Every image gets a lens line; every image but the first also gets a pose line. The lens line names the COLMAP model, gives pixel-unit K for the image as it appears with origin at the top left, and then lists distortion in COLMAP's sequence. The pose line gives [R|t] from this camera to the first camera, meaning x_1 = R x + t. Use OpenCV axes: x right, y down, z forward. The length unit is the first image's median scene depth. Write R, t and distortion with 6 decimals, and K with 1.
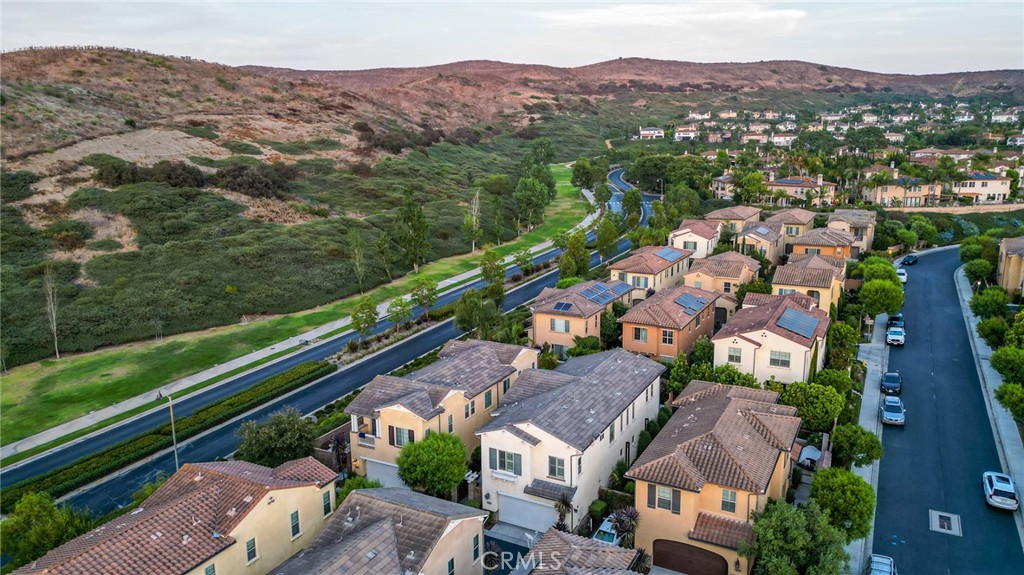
lens RADIAL K [[709.0, 0, 517.0], [0, 709.0, 278.4], [0, 0, 1]] dist [0.063630, -0.057490]
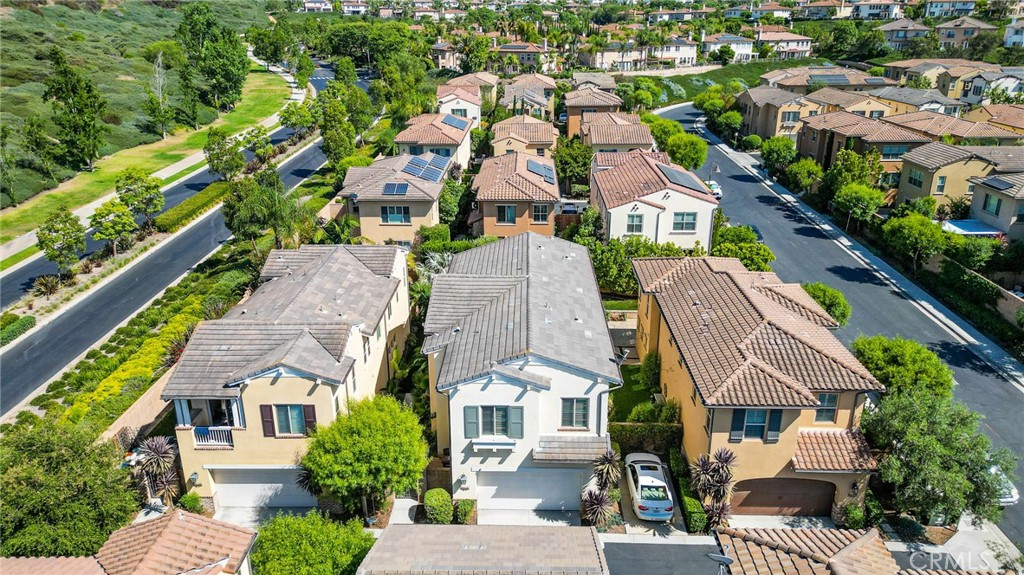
lens RADIAL K [[709.0, 0, 512.7], [0, 709.0, 288.3], [0, 0, 1]] dist [0.063630, -0.057490]
pose [[0.892933, -0.149834, 0.424524, -0.156553], [0.079994, 0.980790, 0.177909, 0.020782], [-0.443025, -0.124902, 0.887766, 0.285156]]
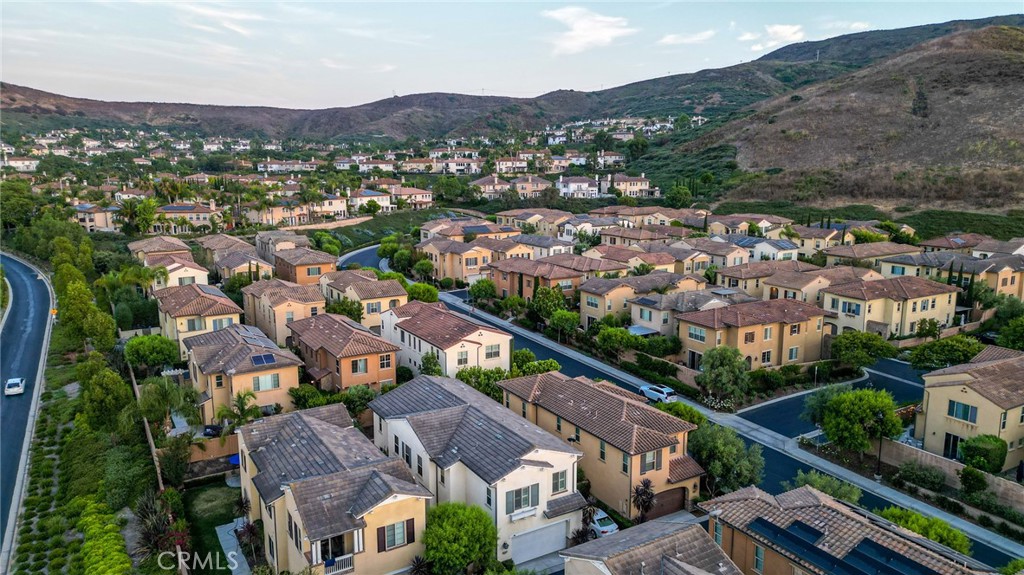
lens RADIAL K [[709.0, 0, 511.4], [0, 709.0, 287.8], [0, 0, 1]] dist [0.063630, -0.057490]
pose [[0.513446, -0.143692, 0.846006, -0.493987], [0.162868, 0.984279, 0.068332, -0.054051], [-0.842524, 0.102702, 0.528777, 0.303214]]
